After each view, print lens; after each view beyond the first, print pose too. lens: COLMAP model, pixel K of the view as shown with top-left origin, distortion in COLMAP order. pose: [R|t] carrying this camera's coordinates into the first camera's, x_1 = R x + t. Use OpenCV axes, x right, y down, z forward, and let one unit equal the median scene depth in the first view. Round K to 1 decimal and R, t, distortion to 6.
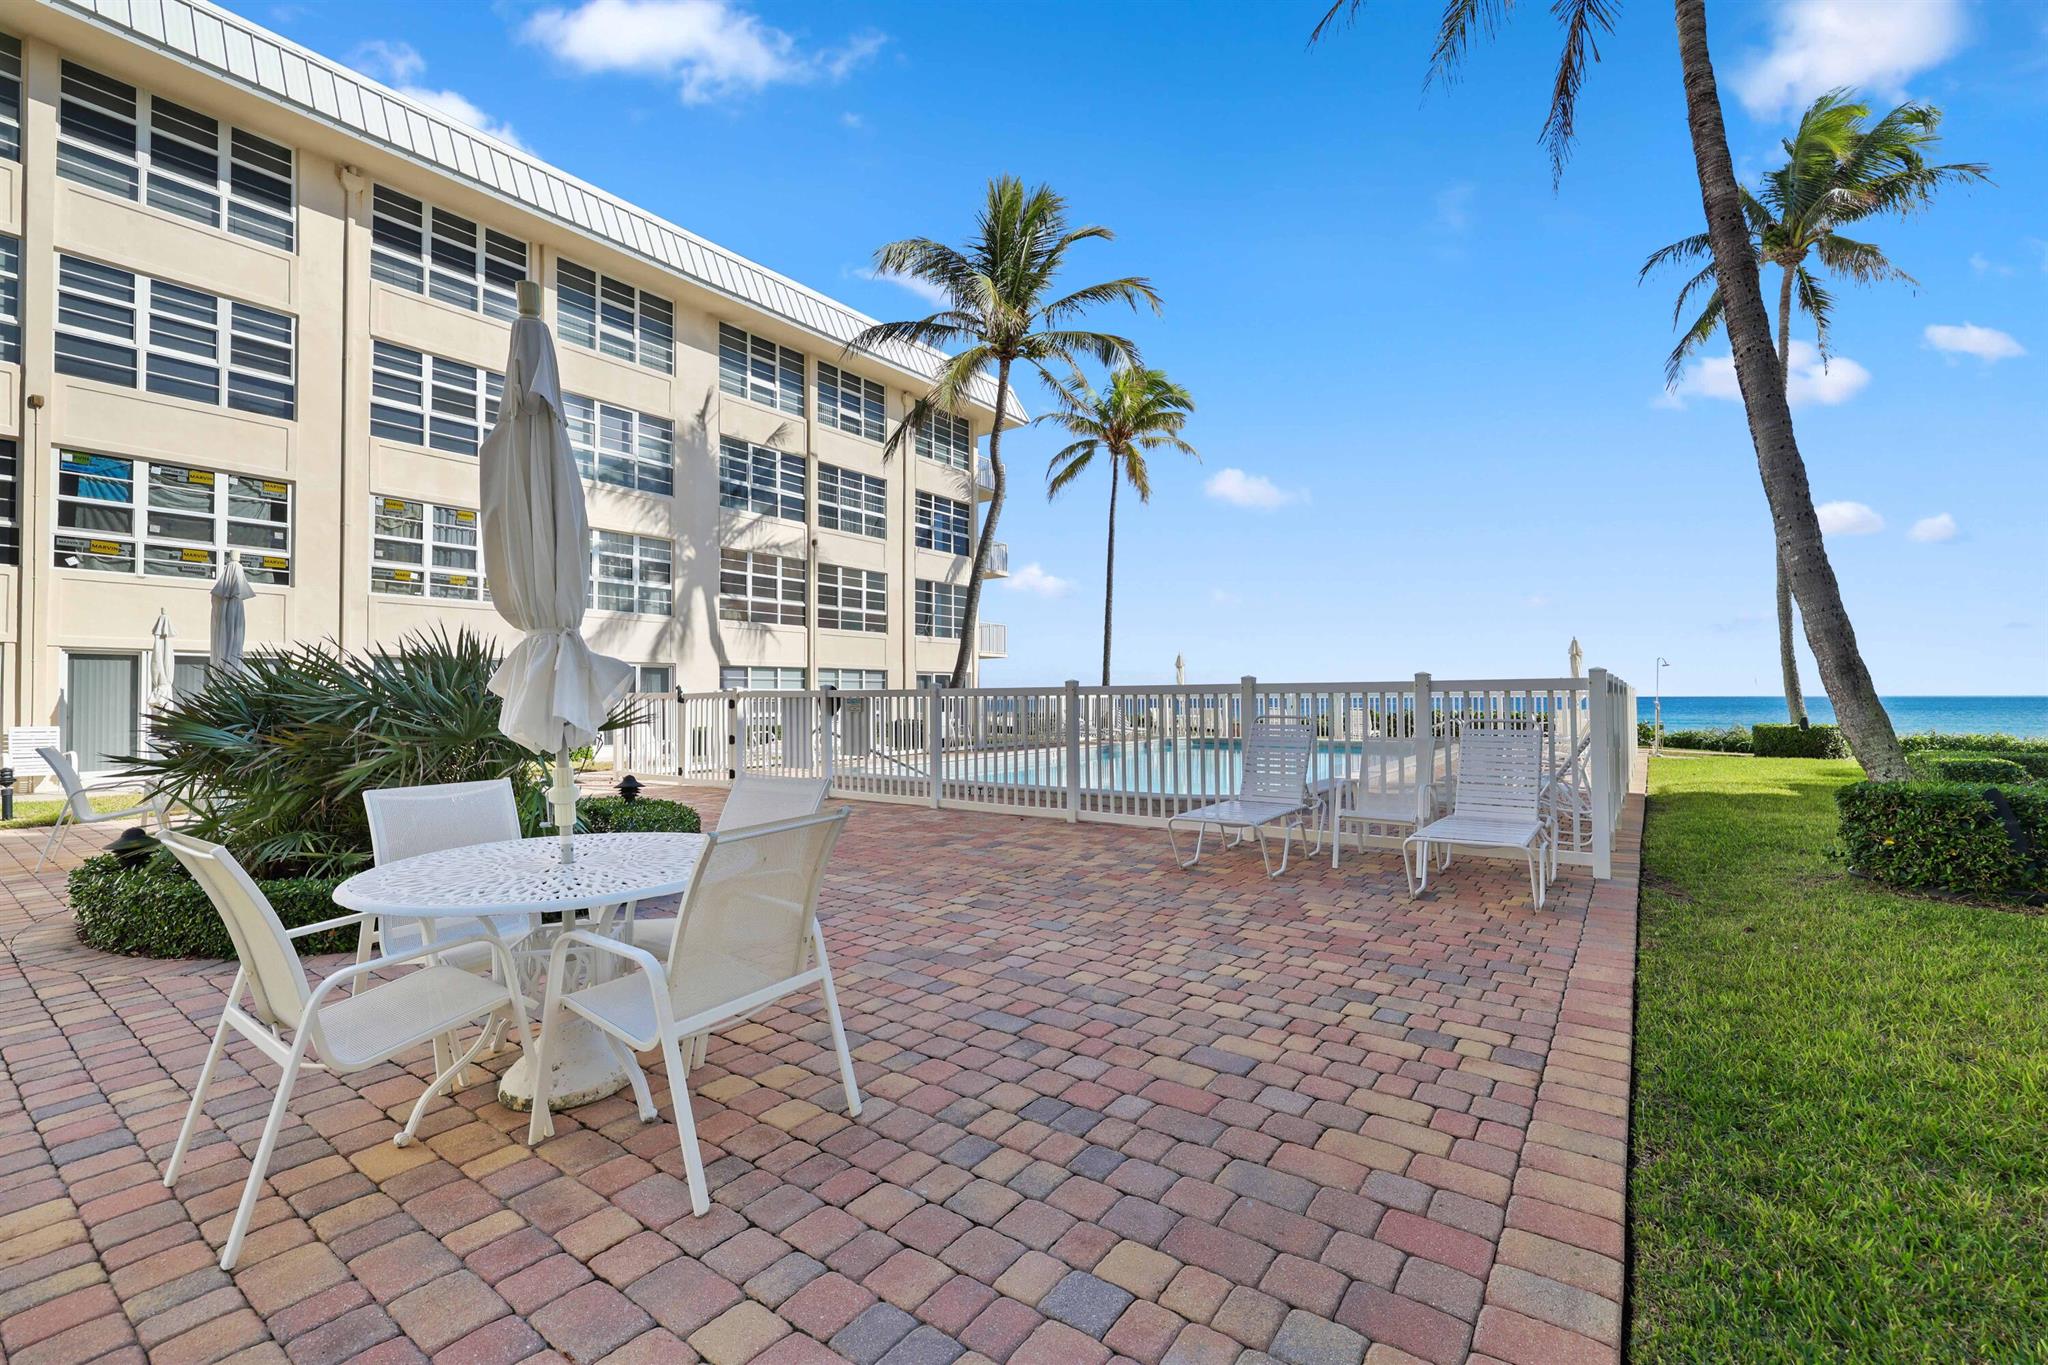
lens RADIAL K [[864.7, 0, 1024.0], [0, 864.7, 682.5], [0, 0, 1]] dist [-0.000289, 0.000064]
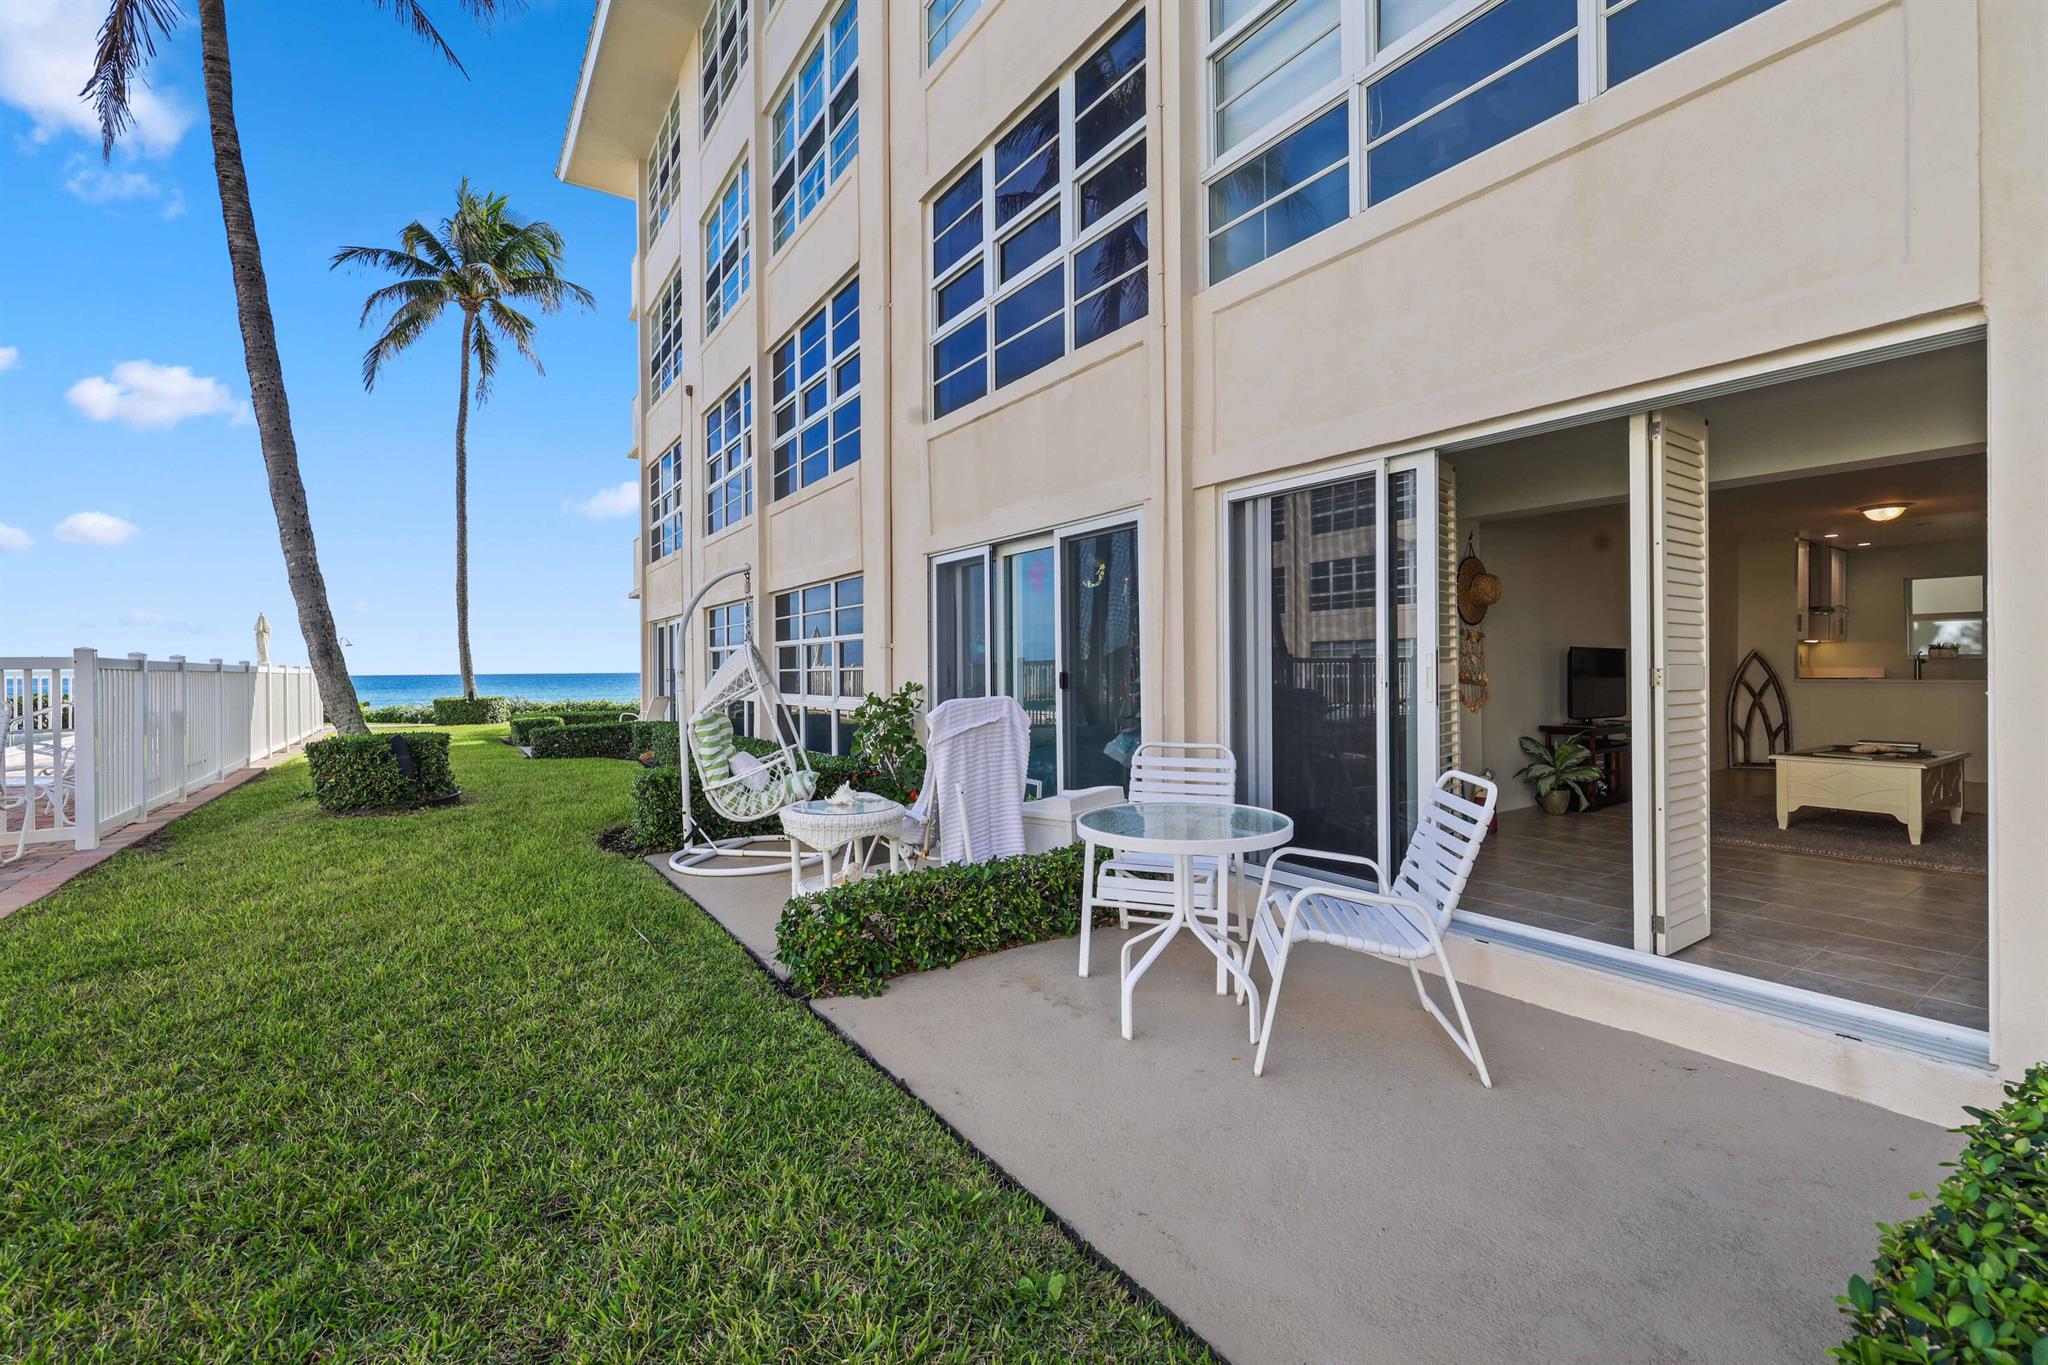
lens RADIAL K [[867.1, 0, 1024.0], [0, 867.1, 682.5], [0, 0, 1]] dist [-0.000460, -0.000056]
pose [[0.343920, -0.011188, 0.938932, 0.022190], [-0.012693, 0.999782, 0.016562, -0.001955], [-0.938913, -0.017614, 0.343704, -0.134837]]
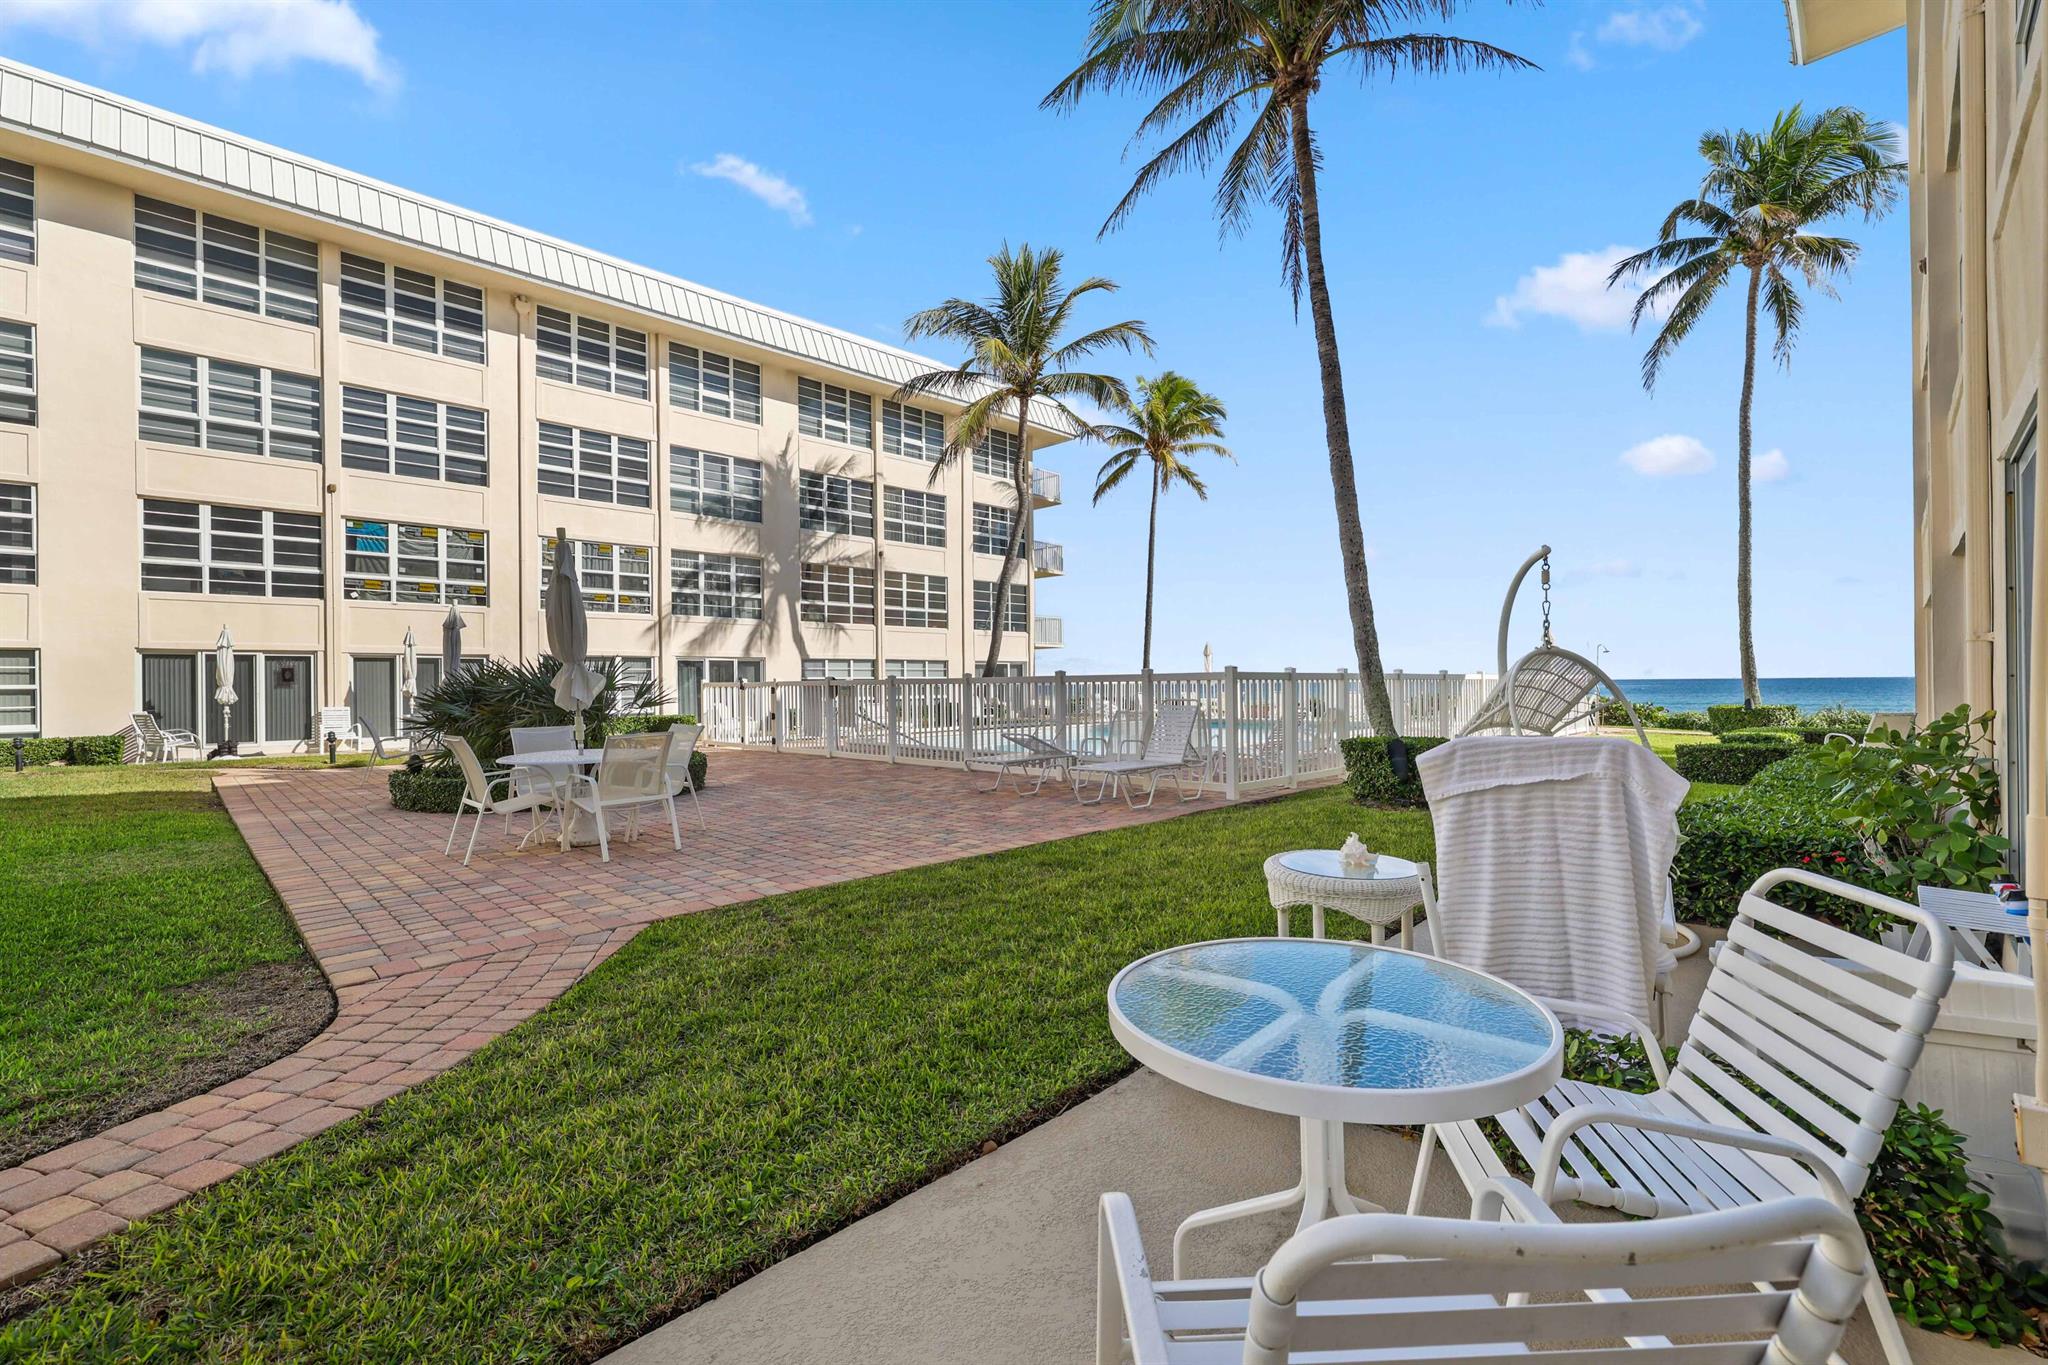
lens RADIAL K [[872.7, 0, 1024.0], [0, 872.7, 682.5], [0, 0, 1]] dist [0.000080, -0.000022]
pose [[0.987710, -0.005058, -0.156216, 0.165283], [0.007837, 0.999822, 0.017183, -0.005018], [0.156101, -0.018196, 0.987573, -0.188170]]
